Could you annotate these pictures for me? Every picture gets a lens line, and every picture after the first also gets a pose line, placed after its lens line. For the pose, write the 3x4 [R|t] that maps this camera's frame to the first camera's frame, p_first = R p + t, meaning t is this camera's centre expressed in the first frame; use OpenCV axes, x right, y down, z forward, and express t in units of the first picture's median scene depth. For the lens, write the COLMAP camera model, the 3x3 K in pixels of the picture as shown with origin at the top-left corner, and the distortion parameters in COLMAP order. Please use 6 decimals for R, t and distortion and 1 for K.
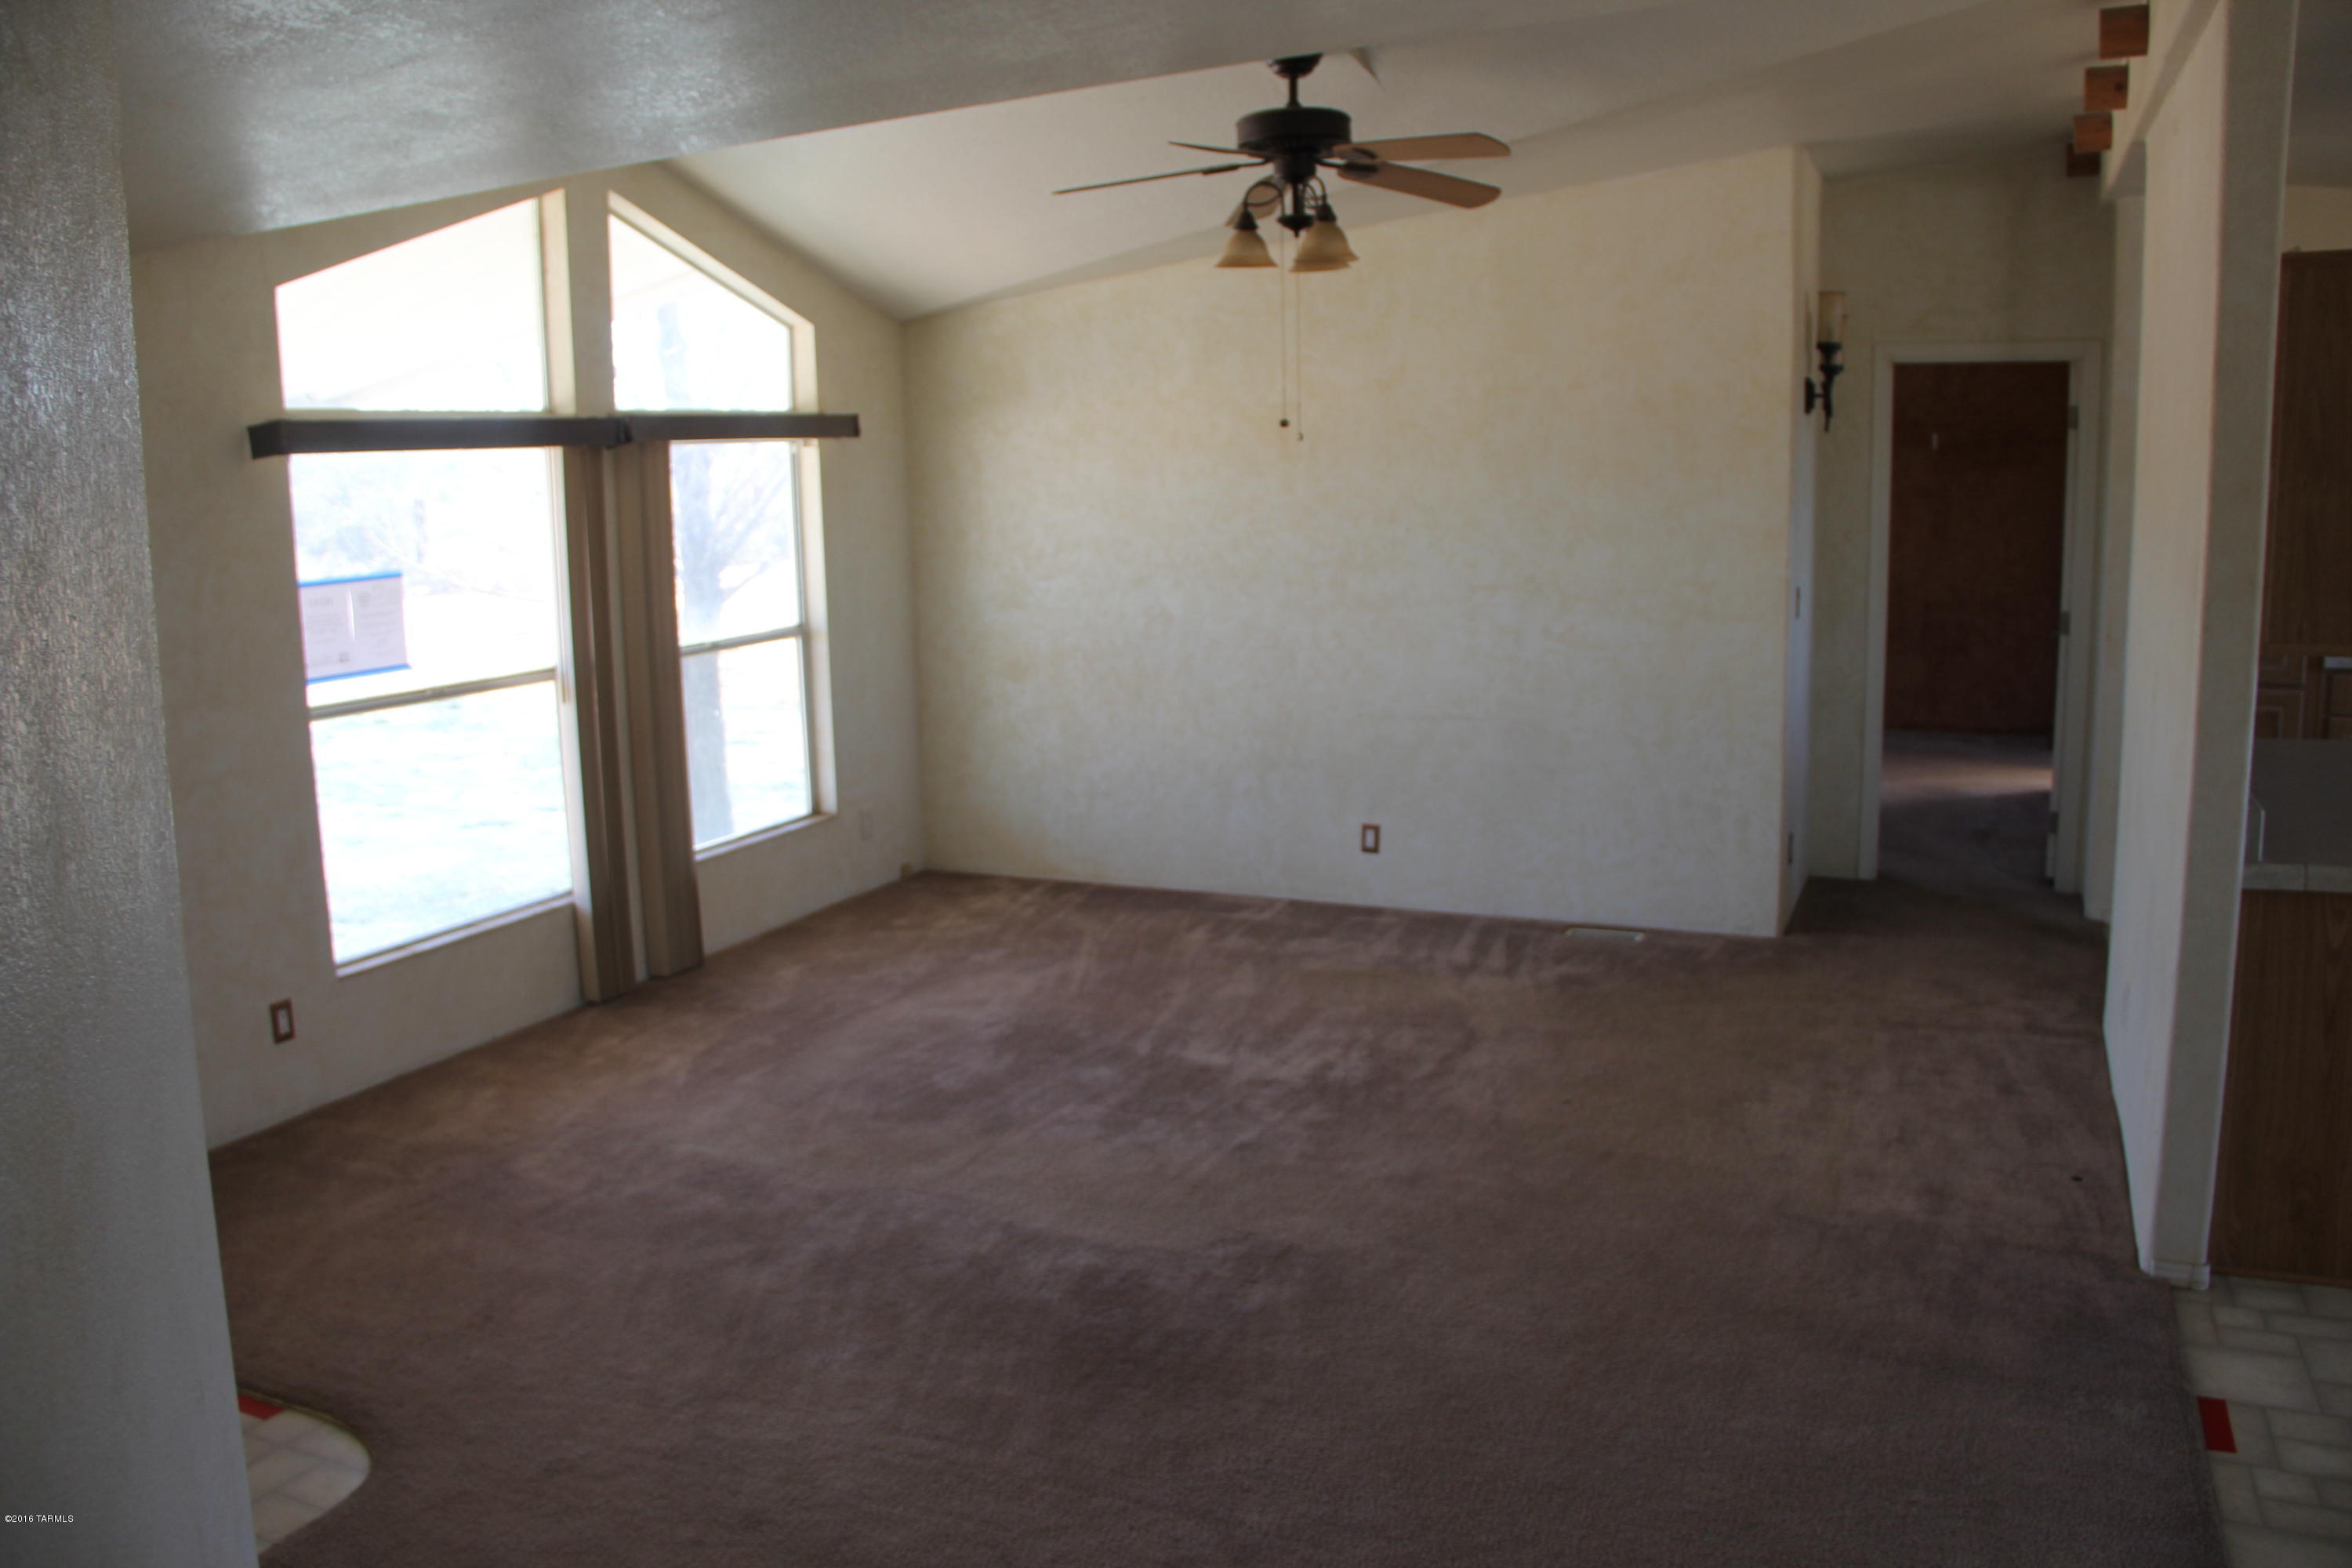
lens RADIAL K [[1912.9, 0, 1176.0], [0, 1912.9, 784.0], [0, 0, 1]] dist [-0.166640, 0.112802]
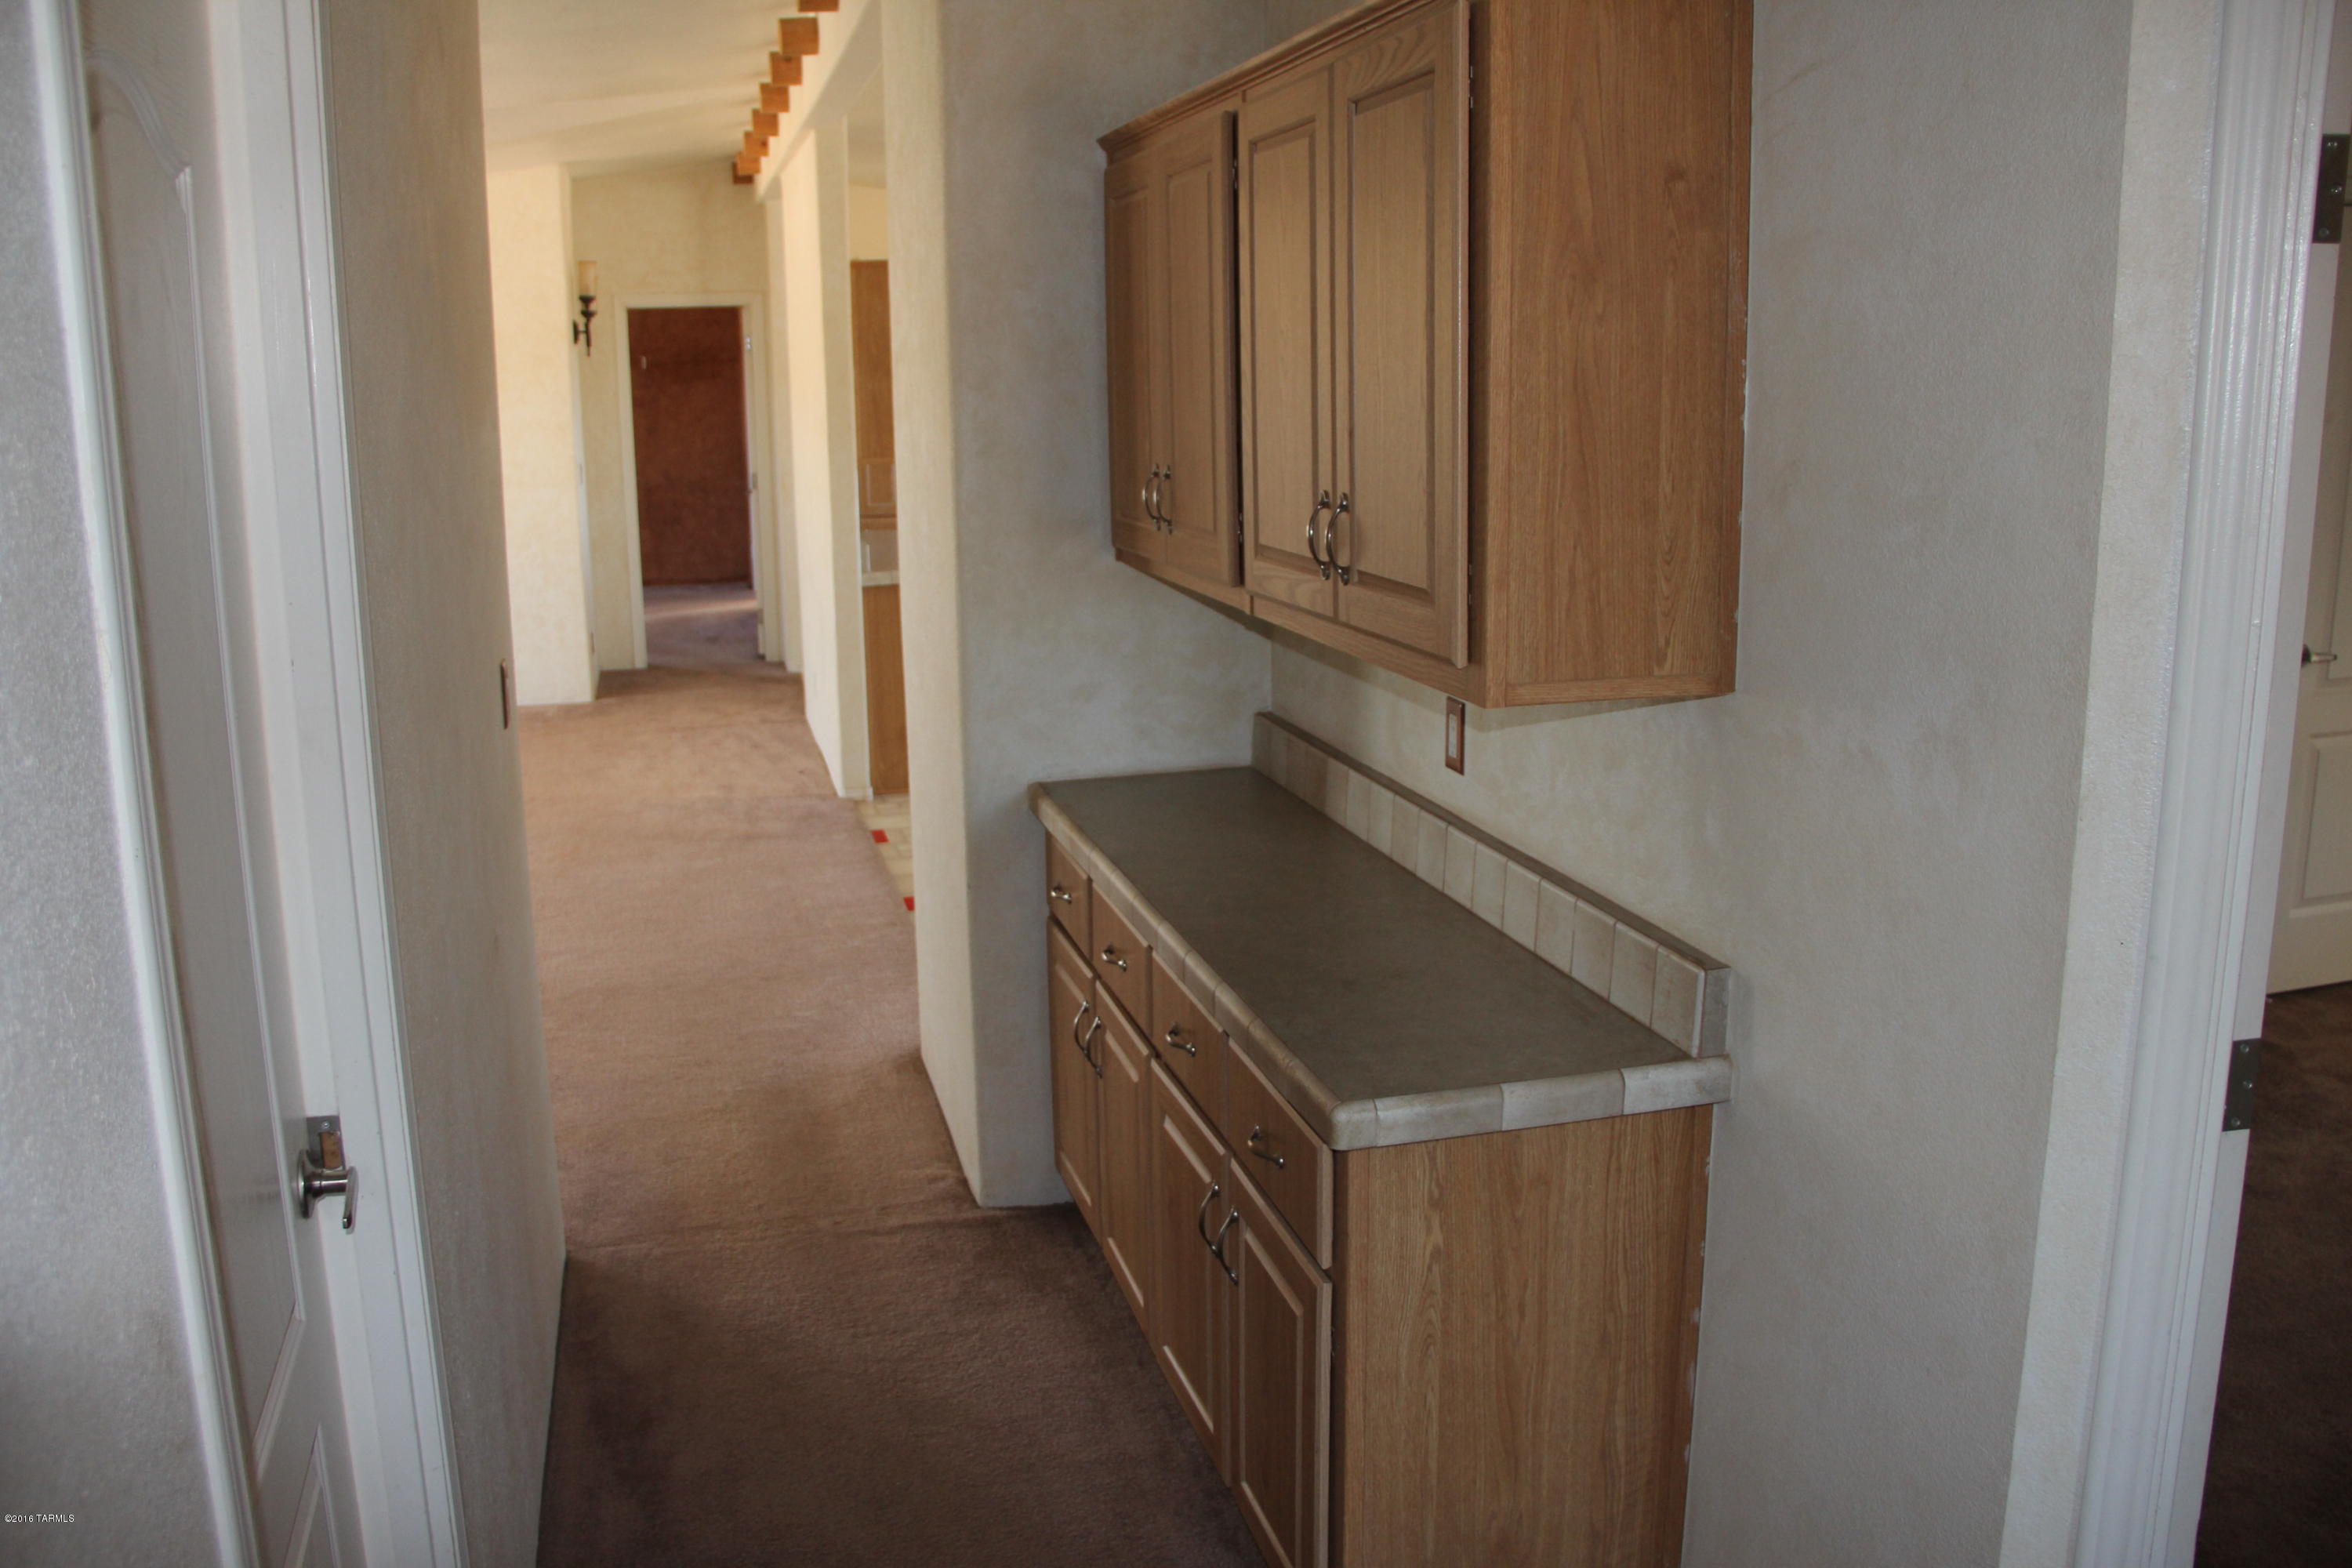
lens RADIAL K [[1912.9, 0, 1176.0], [0, 1912.9, 784.0], [0, 0, 1]] dist [-0.166640, 0.112802]
pose [[0.782331, -0.123420, 0.610513, -0.229732], [0.099856, 0.992346, 0.072651, 0.083836], [-0.614807, 0.004126, 0.788667, -0.440943]]
